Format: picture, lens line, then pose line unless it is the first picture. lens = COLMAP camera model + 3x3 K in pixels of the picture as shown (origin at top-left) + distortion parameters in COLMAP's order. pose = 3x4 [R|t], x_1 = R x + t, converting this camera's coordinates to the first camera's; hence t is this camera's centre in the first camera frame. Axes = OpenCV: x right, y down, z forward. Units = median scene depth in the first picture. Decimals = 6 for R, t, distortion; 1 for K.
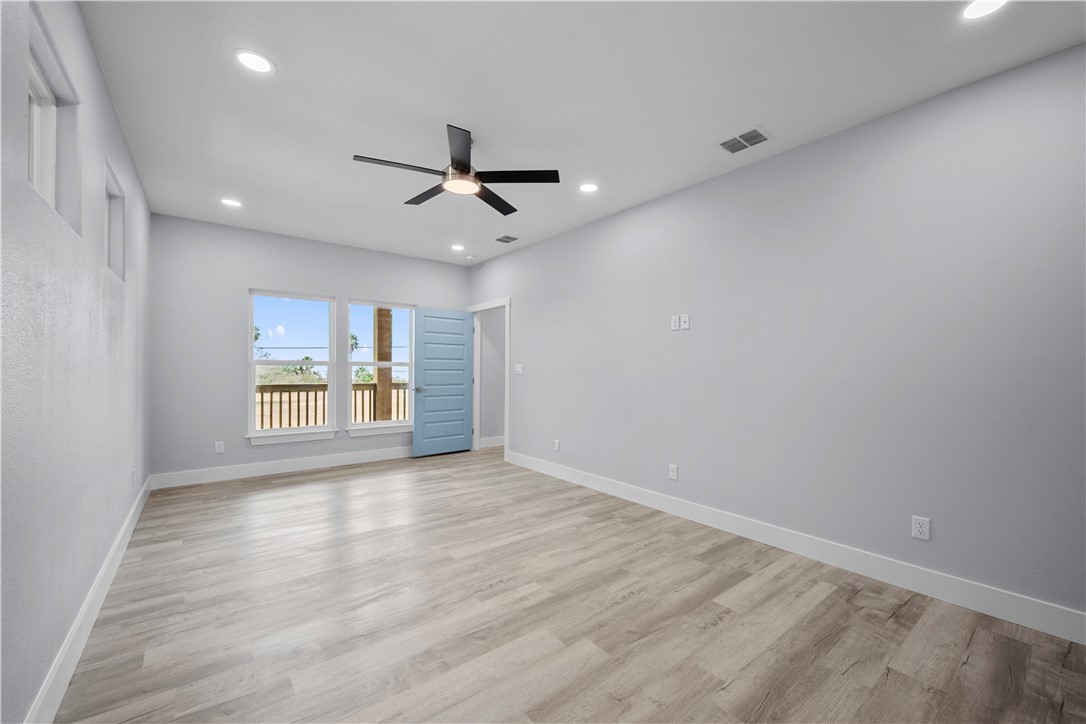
lens RADIAL K [[428.0, 0, 535.7], [0, 428.0, 364.8], [0, 0, 1]] dist [0.000819, 0.000473]
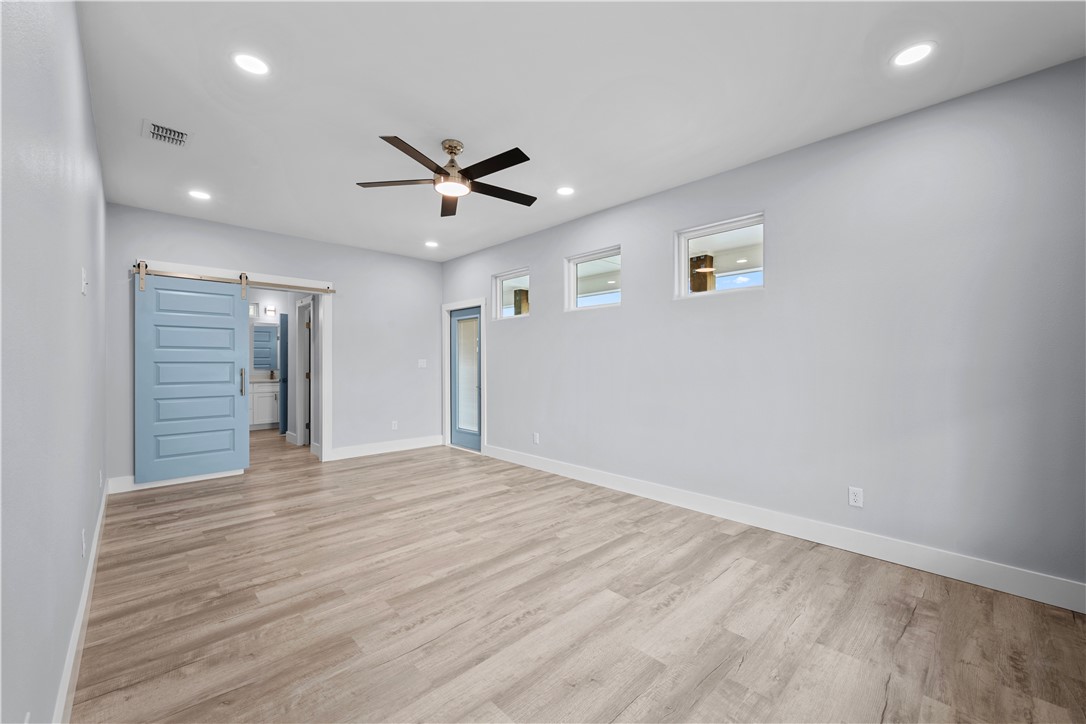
lens RADIAL K [[428.0, 0, 547.0], [0, 428.0, 362.6], [0, 0, 1]] dist [0.000819, 0.000473]
pose [[-0.992693, -0.007437, -0.120442, -0.283635], [-0.006137, 0.999919, -0.011166, 0.015351], [0.120515, -0.010345, -0.992658, 2.093065]]
